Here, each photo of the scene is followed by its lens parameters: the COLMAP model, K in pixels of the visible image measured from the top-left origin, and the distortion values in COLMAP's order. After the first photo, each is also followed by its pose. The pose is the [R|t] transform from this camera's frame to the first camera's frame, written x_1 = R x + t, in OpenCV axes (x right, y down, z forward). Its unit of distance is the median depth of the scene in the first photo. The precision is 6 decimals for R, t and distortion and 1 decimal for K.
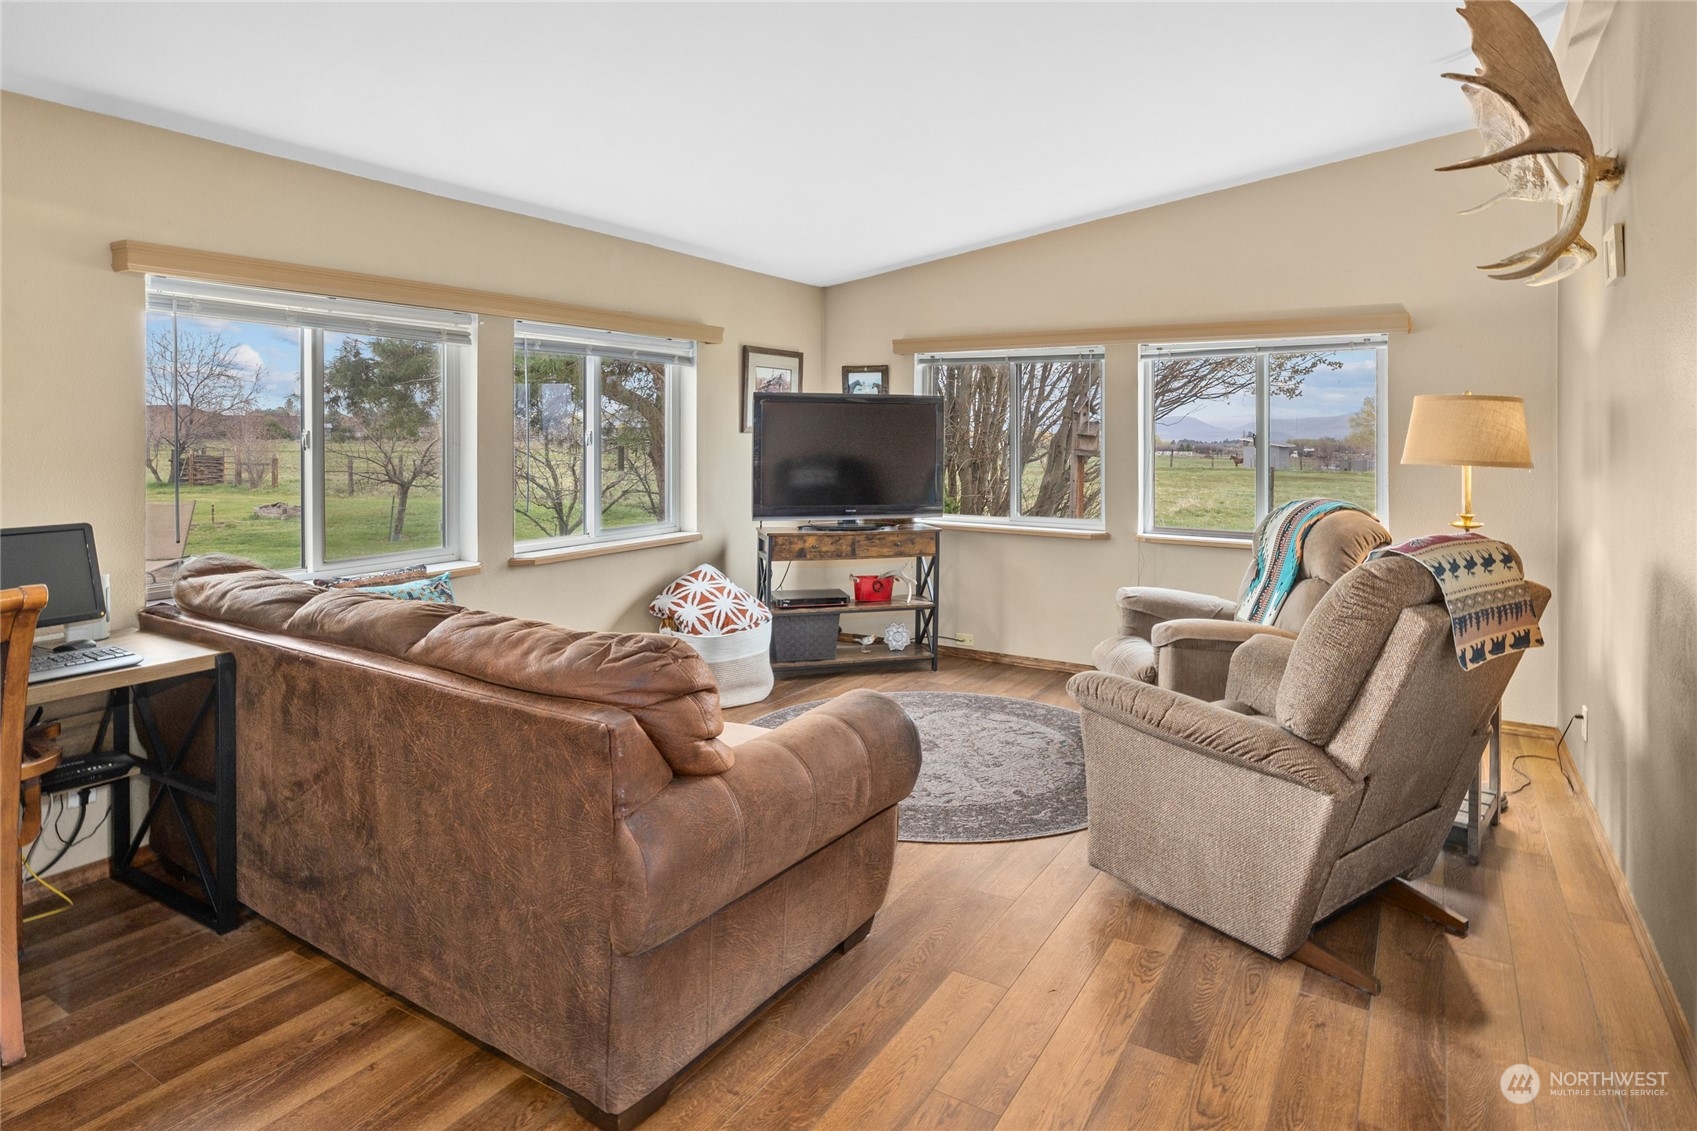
lens RADIAL K [[840.3, 0, 849.6], [0, 840.3, 564.6], [0, 0, 1]] dist [-0.000811, 0.000568]
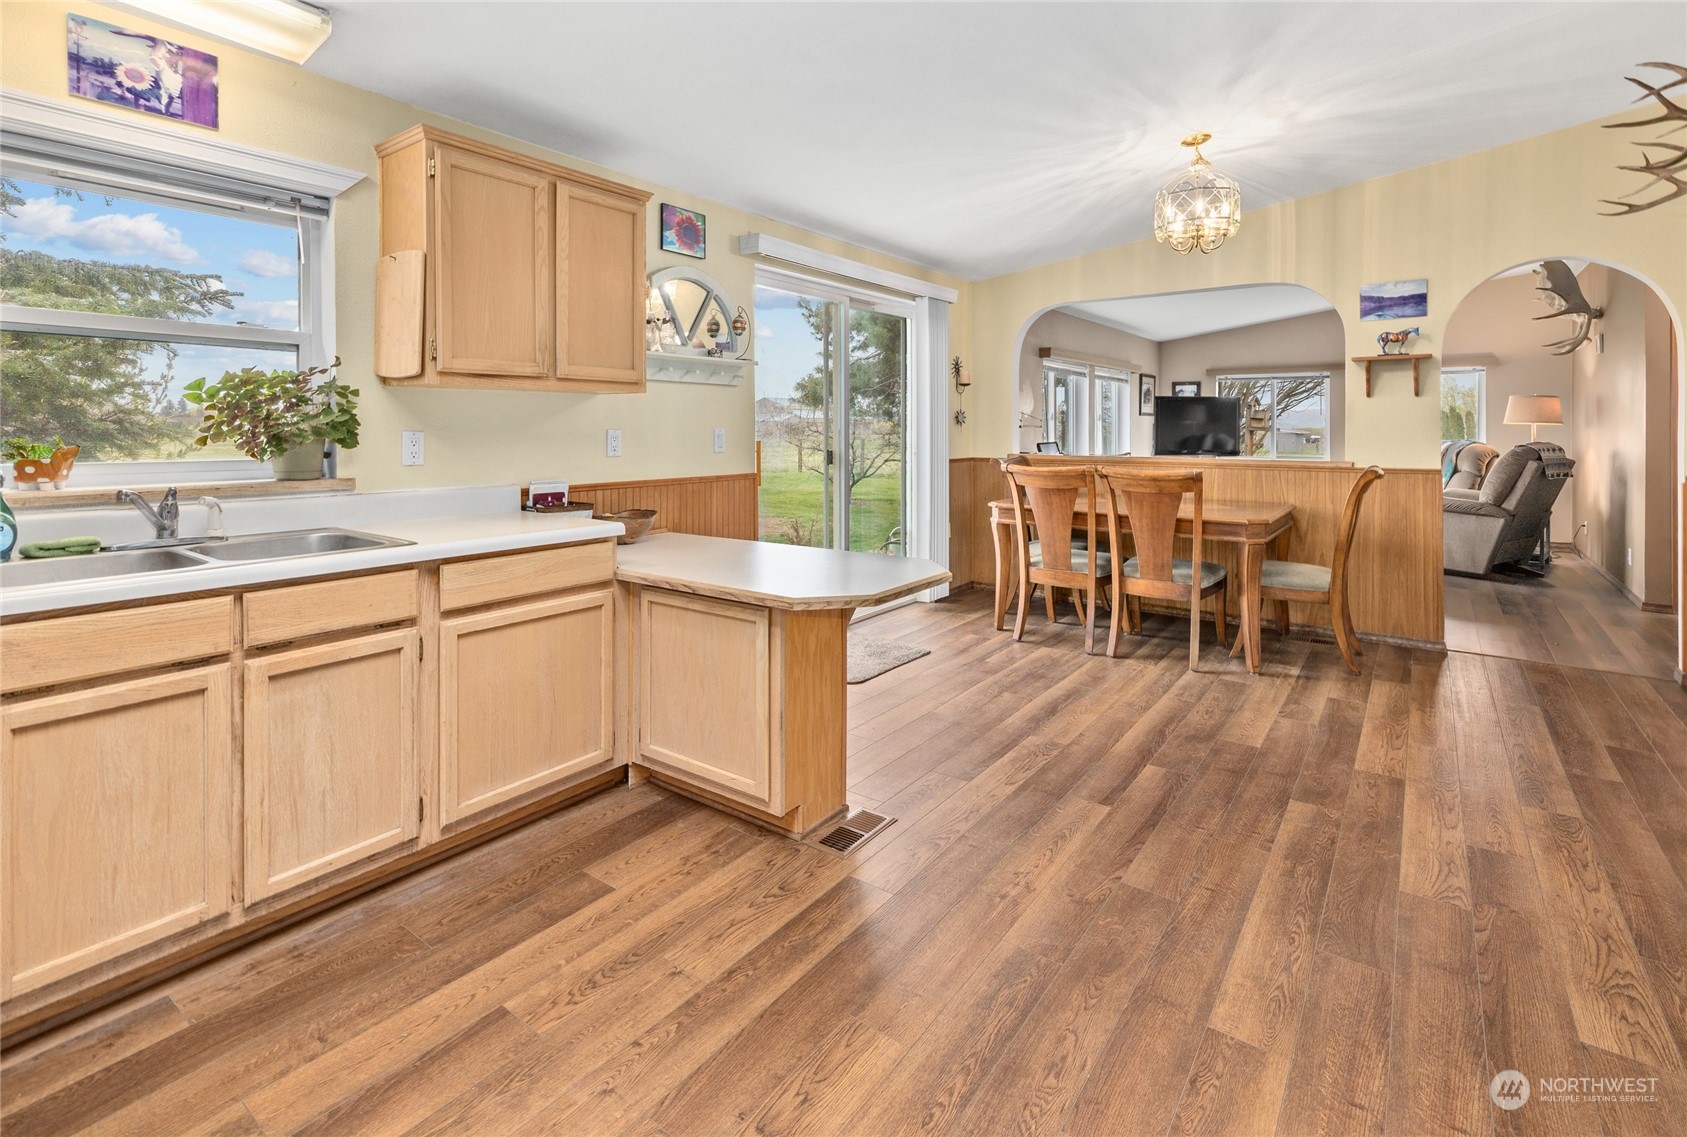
lens RADIAL K [[723.1, 0, 820.9], [0, 723.1, 539.3], [0, 0, 1]] dist [0.001106, -0.000087]
pose [[0.996279, 0.005233, -0.086025, -1.369558], [-0.005321, 0.999986, -0.000793, 0.276948], [0.086020, 0.001248, 0.996293, -1.521788]]
